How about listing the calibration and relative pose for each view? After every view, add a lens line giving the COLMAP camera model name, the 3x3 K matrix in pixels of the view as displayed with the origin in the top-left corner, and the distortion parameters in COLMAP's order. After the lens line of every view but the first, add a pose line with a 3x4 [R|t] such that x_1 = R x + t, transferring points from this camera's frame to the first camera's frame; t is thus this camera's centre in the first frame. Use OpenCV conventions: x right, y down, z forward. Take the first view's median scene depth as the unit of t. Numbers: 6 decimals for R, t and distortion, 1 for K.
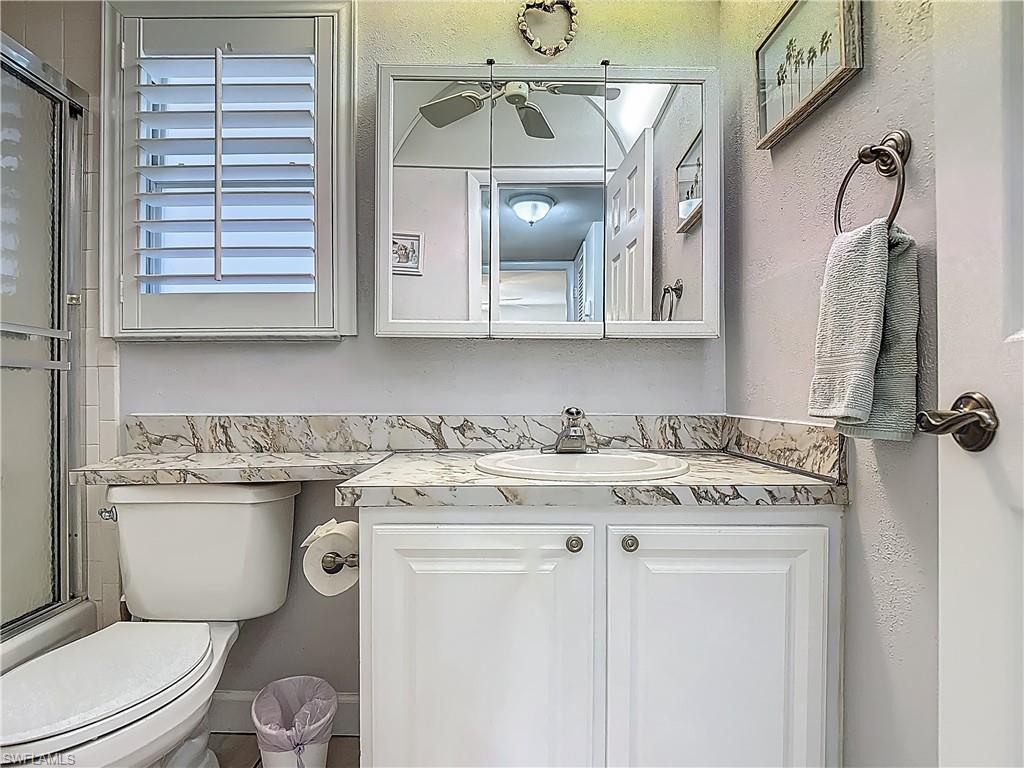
lens RADIAL K [[545.9, 0, 511.2], [0, 545.9, 395.3], [0, 0, 1]] dist [-0.016808, -0.001169]
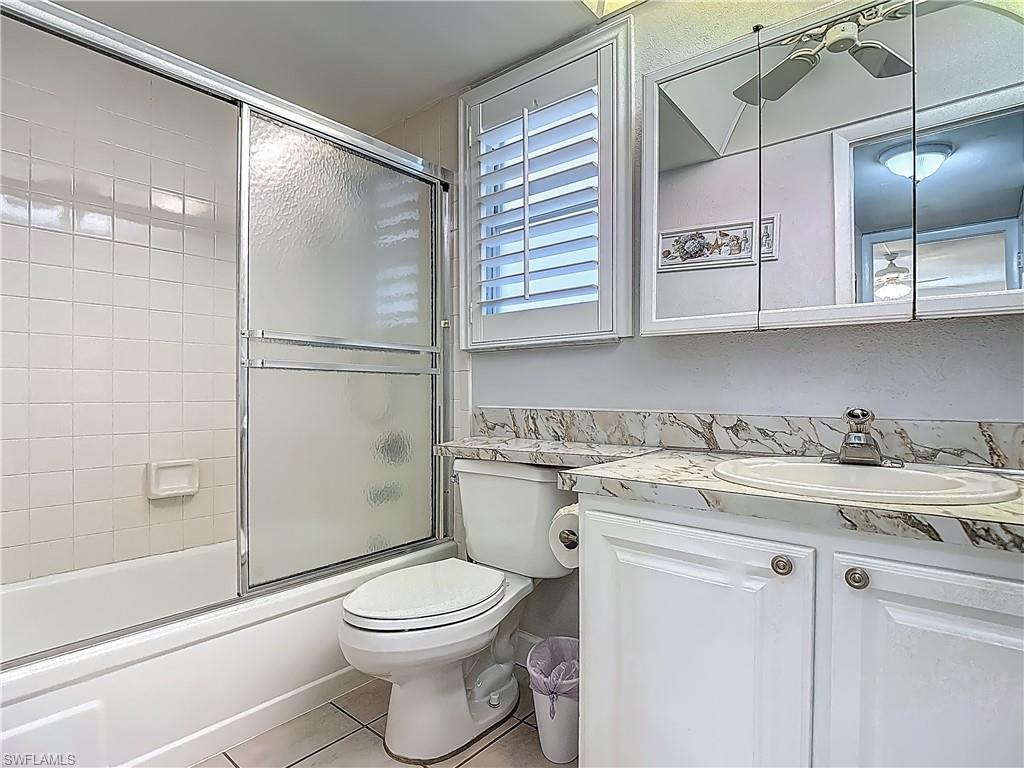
lens RADIAL K [[541.1, 0, 511.2], [0, 541.1, 392.6], [0, 0, 1]] dist [0.030314, -0.052887]
pose [[0.759280, 0.003892, -0.650752, 0.230320], [-0.003386, 0.999992, 0.002030, -0.001814], [0.650755, 0.000663, 0.759287, 0.040287]]
